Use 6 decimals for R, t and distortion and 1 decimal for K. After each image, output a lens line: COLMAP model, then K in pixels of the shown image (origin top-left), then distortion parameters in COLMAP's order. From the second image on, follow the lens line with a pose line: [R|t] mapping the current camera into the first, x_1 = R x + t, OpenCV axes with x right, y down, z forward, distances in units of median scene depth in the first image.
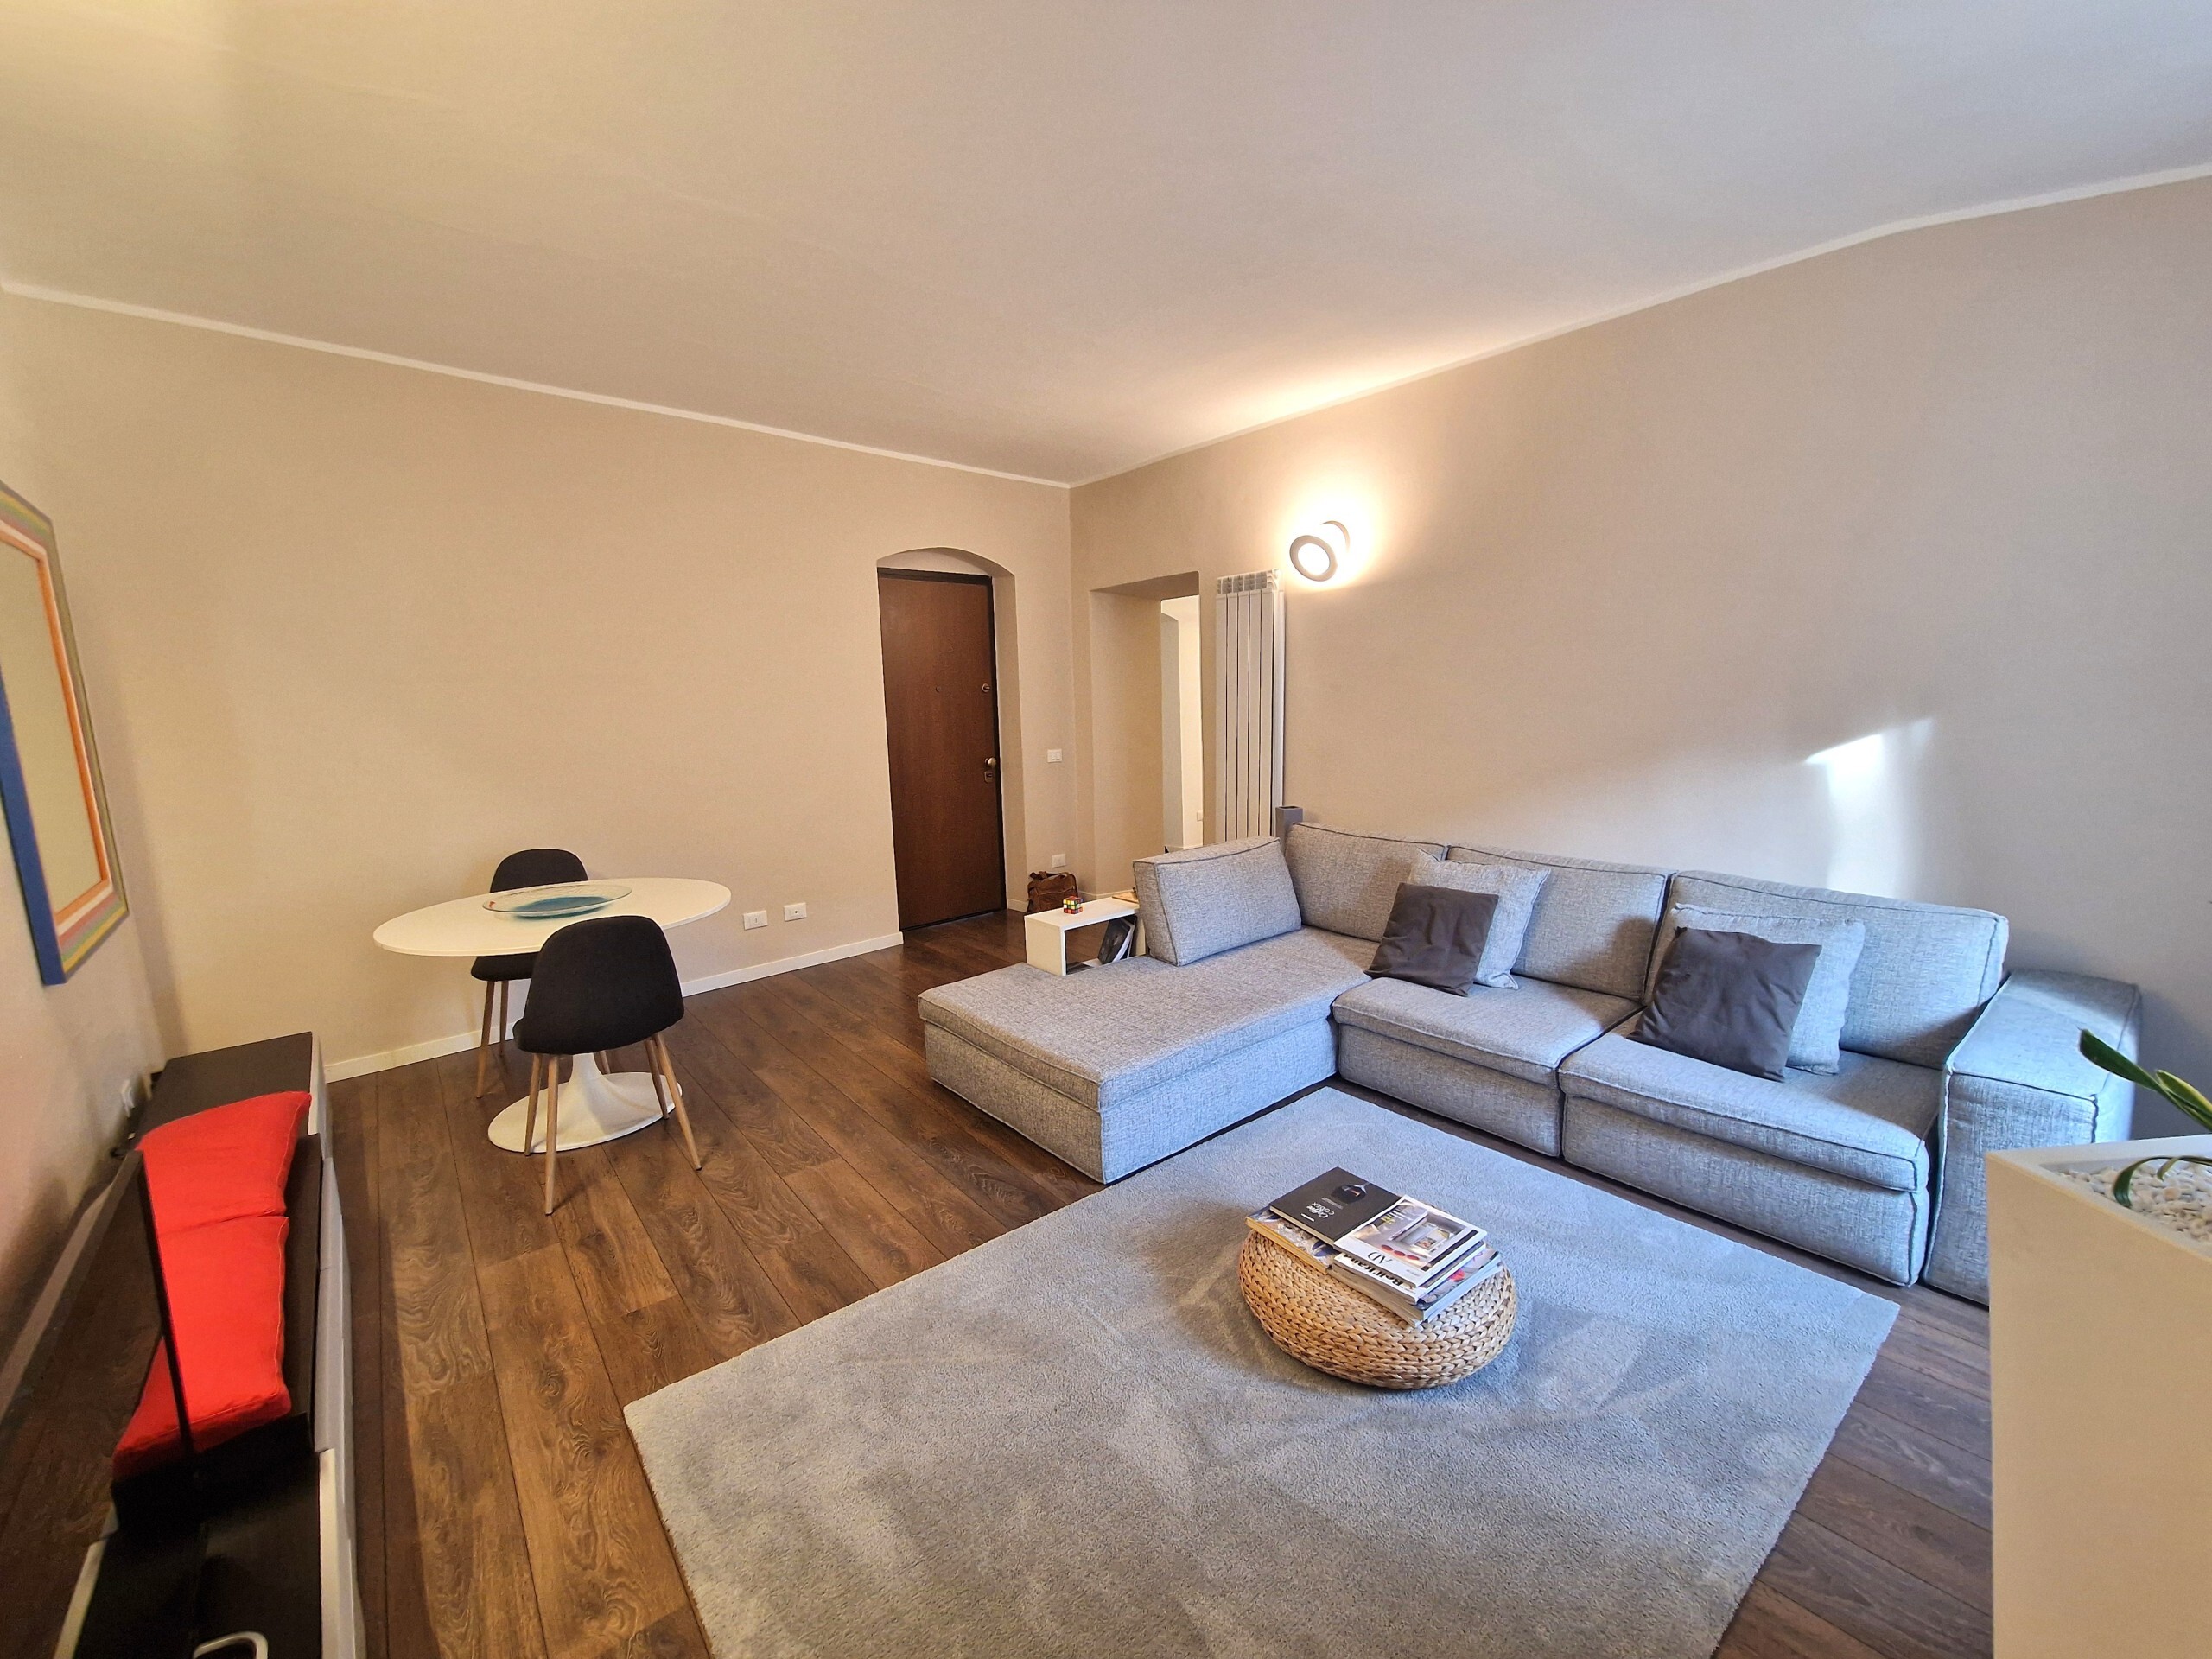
lens RADIAL K [[885.6, 0, 1112.0], [0, 885.6, 833.6], [0, 0, 1]] dist [0.000562, -0.000058]
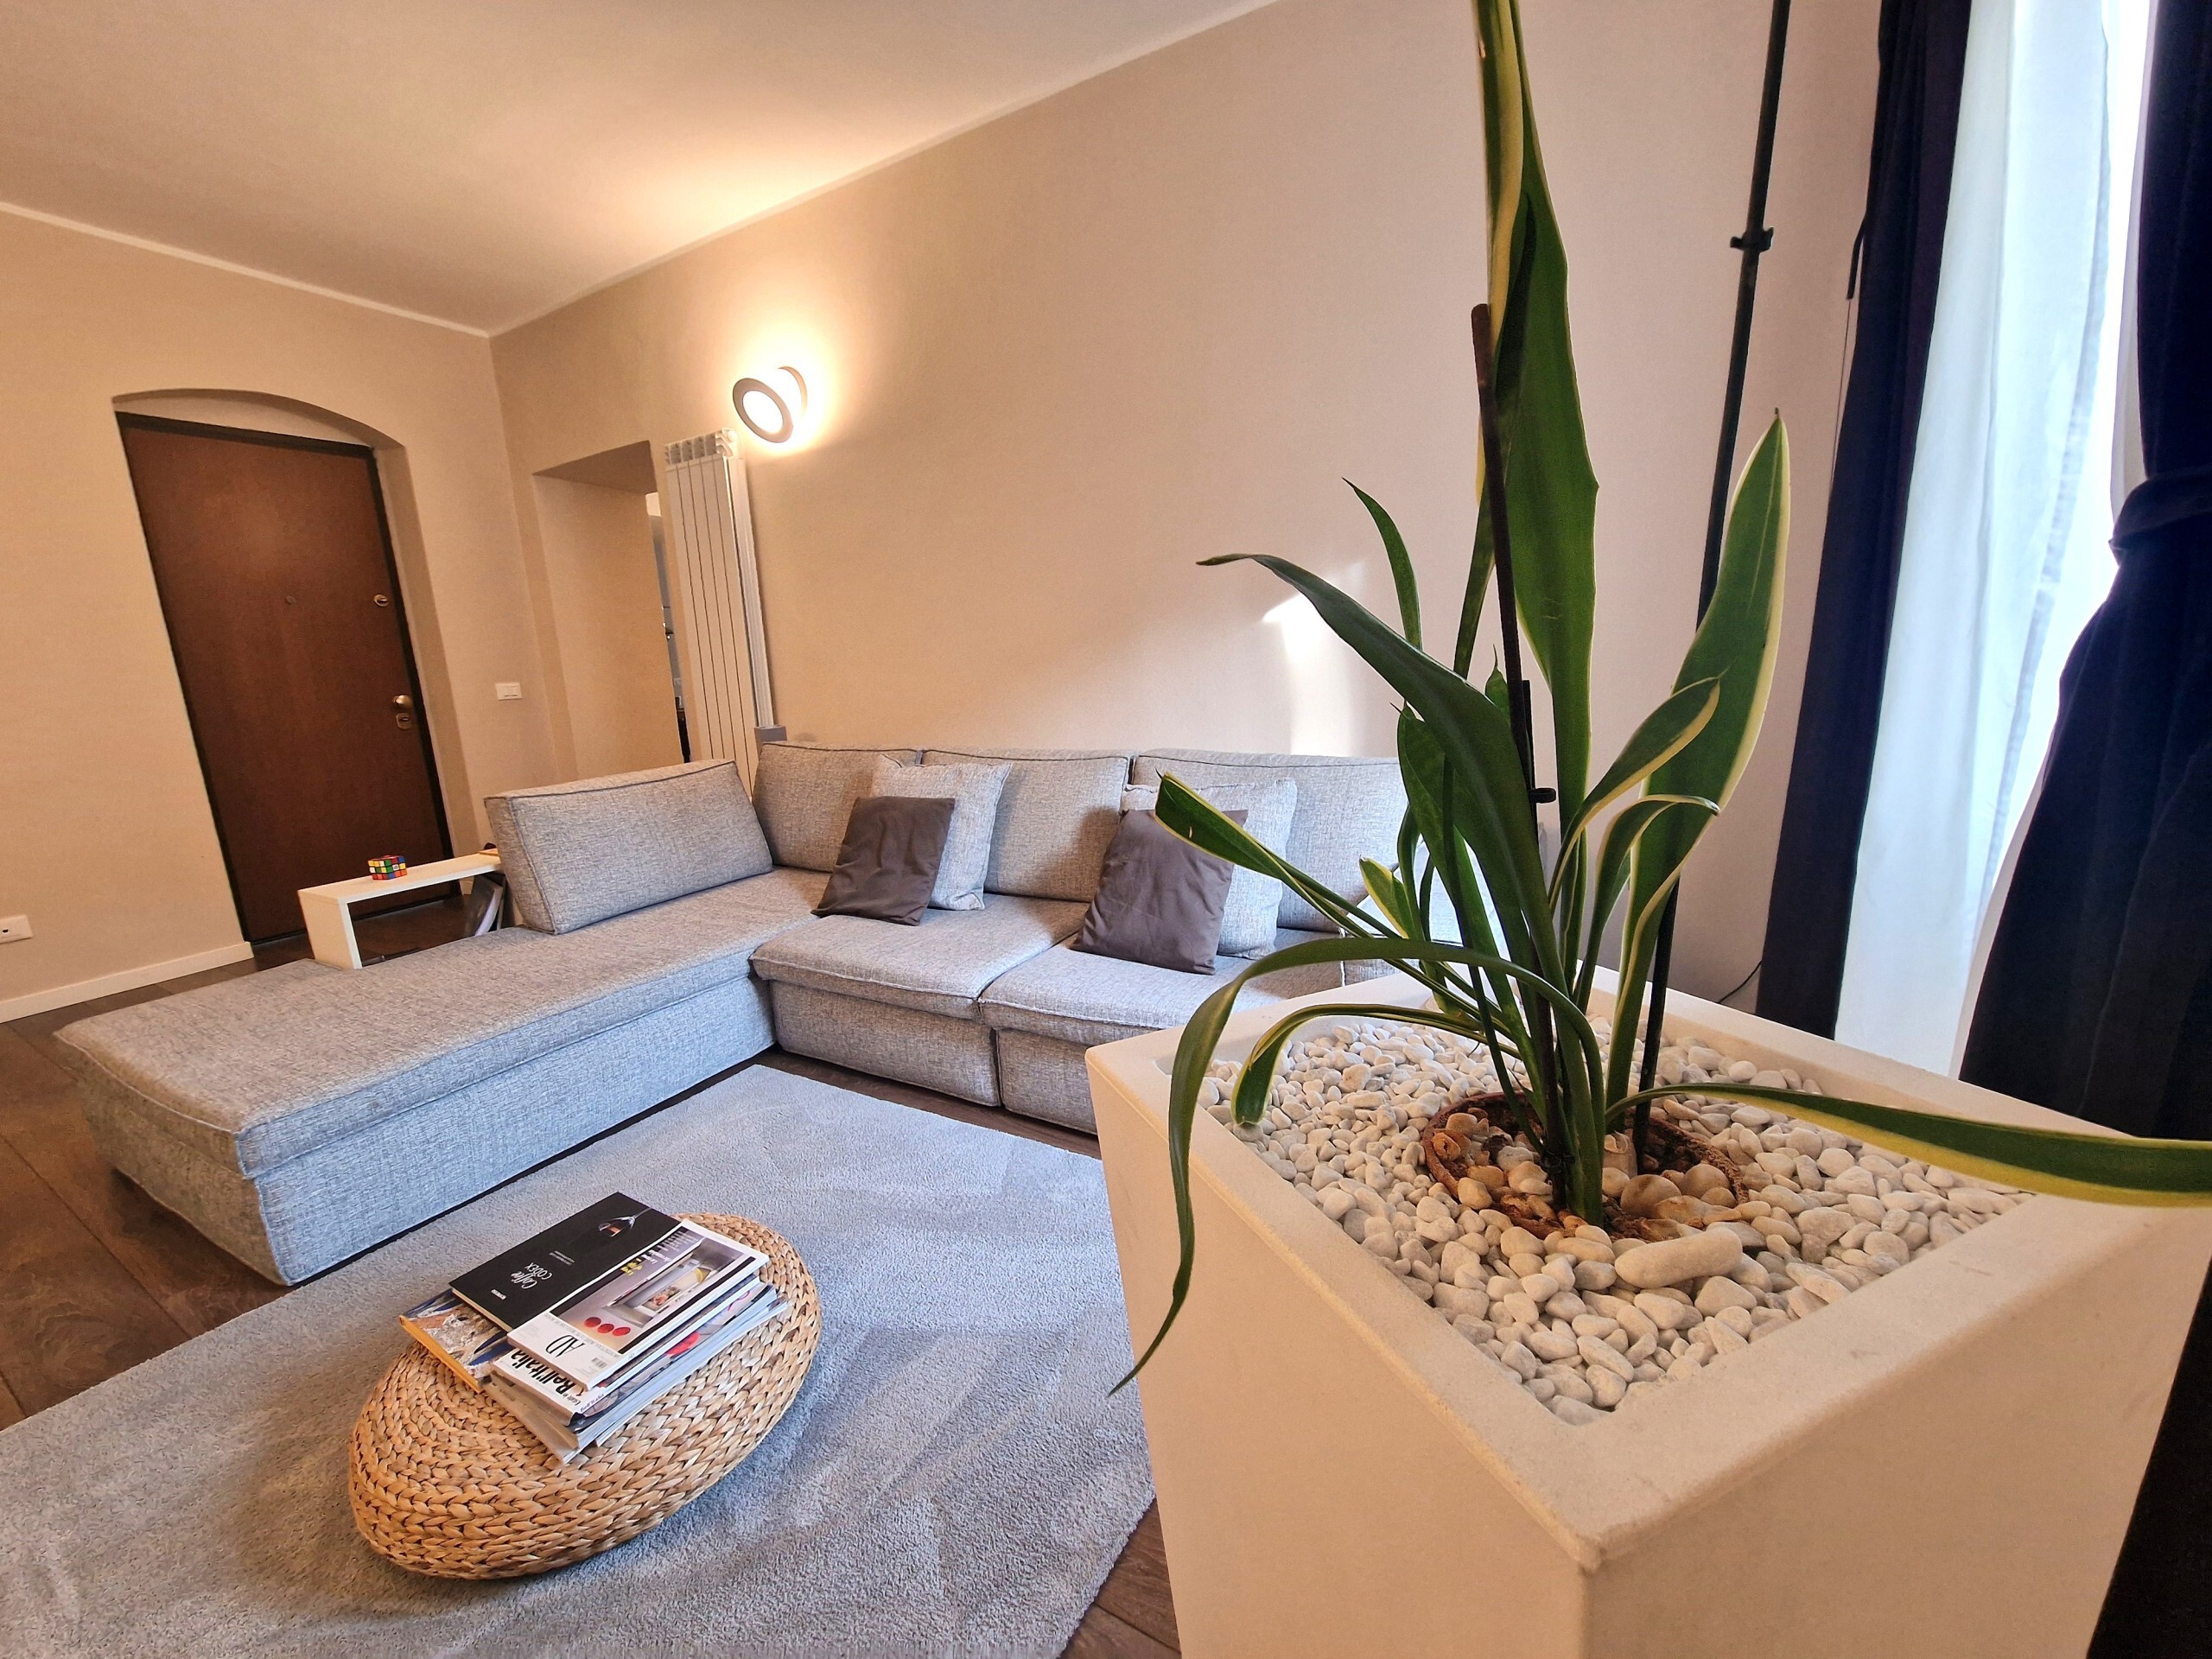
lens RADIAL K [[885.6, 0, 1099.2], [0, 885.6, 834.4], [0, 0, 1]] dist [0.000562, -0.000058]
pose [[0.943017, -0.090273, 0.320266, 0.315960], [0.079140, 0.995725, 0.047639, 0.079188], [-0.323197, -0.019579, 0.946129, 0.193471]]
